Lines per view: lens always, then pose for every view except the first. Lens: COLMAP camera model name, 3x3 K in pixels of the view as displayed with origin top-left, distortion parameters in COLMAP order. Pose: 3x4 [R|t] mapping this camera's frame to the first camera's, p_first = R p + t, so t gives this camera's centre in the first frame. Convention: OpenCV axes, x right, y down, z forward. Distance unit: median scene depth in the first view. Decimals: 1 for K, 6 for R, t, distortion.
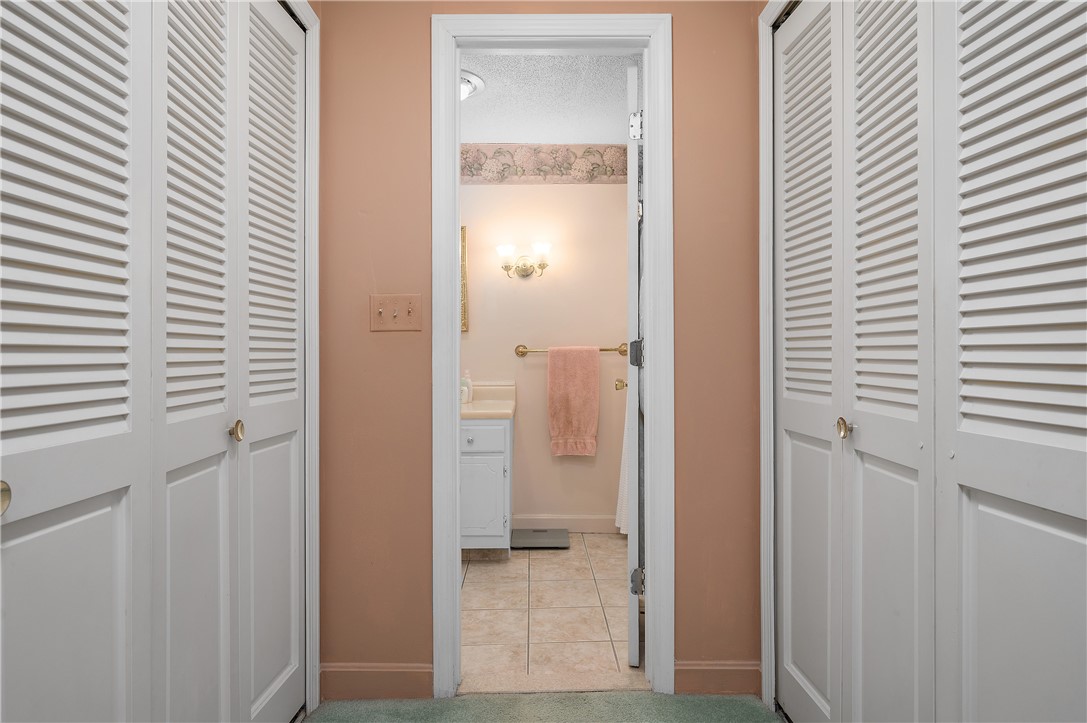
lens RADIAL K [[633.3, 0, 537.5], [0, 633.3, 353.6], [0, 0, 1]] dist [-0.000708, 0.000488]
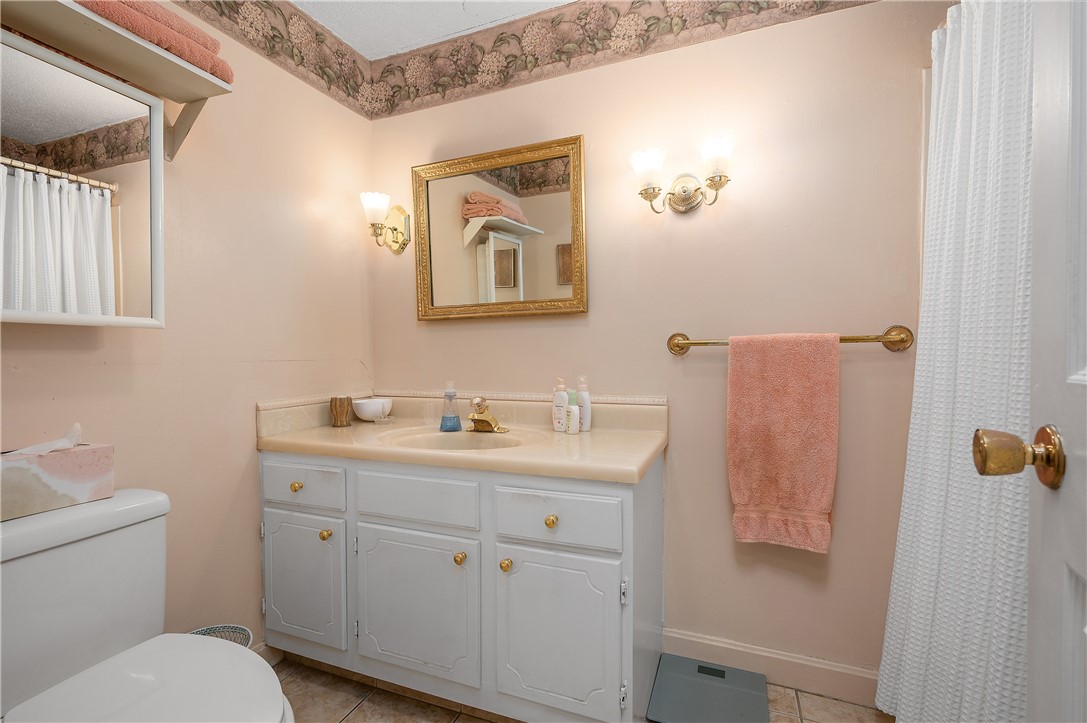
lens RADIAL K [[488.8, 0, 537.1], [0, 488.8, 364.8], [0, 0, 1]] dist [-0.000190, 0.000313]
pose [[0.924872, 0.005409, -0.380241, 0.024470], [0.003379, 0.999742, 0.022440, 0.004559], [0.380264, -0.022039, 0.924615, 0.558486]]
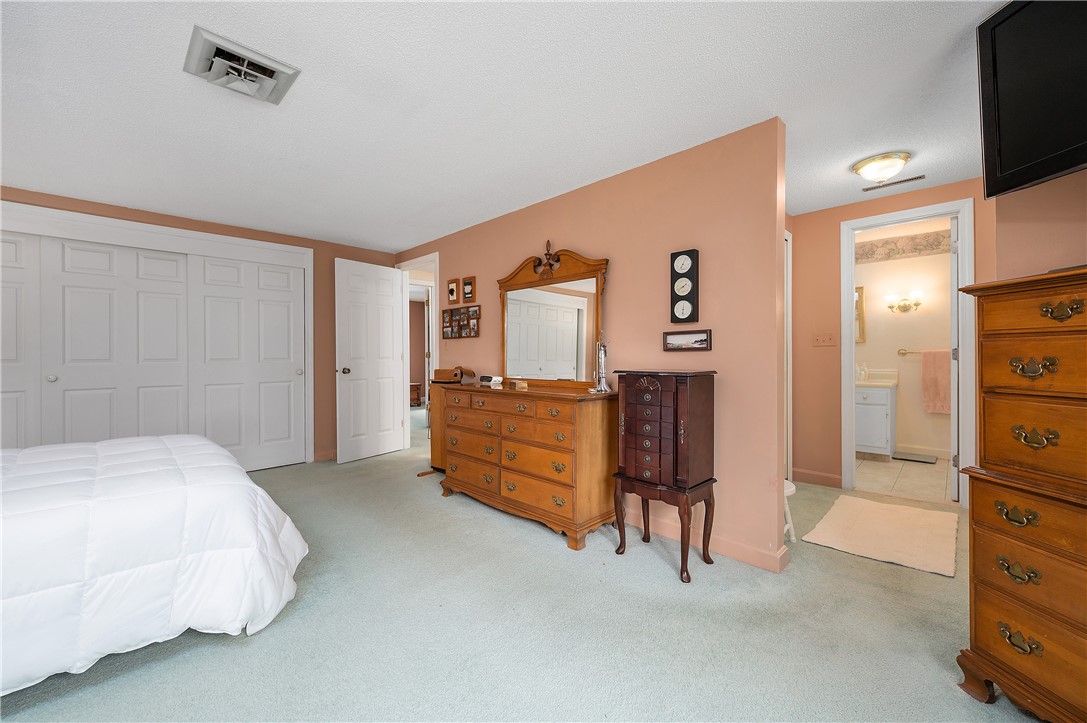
lens RADIAL K [[435.6, 0, 538.2], [0, 435.6, 357.6], [0, 0, 1]] dist [-0.001164, -0.000215]
pose [[0.712224, 0.000279, -0.701952, 0.107293], [0.005849, 0.999963, 0.006332, -0.003773], [0.701927, -0.008616, 0.712196, -0.606537]]
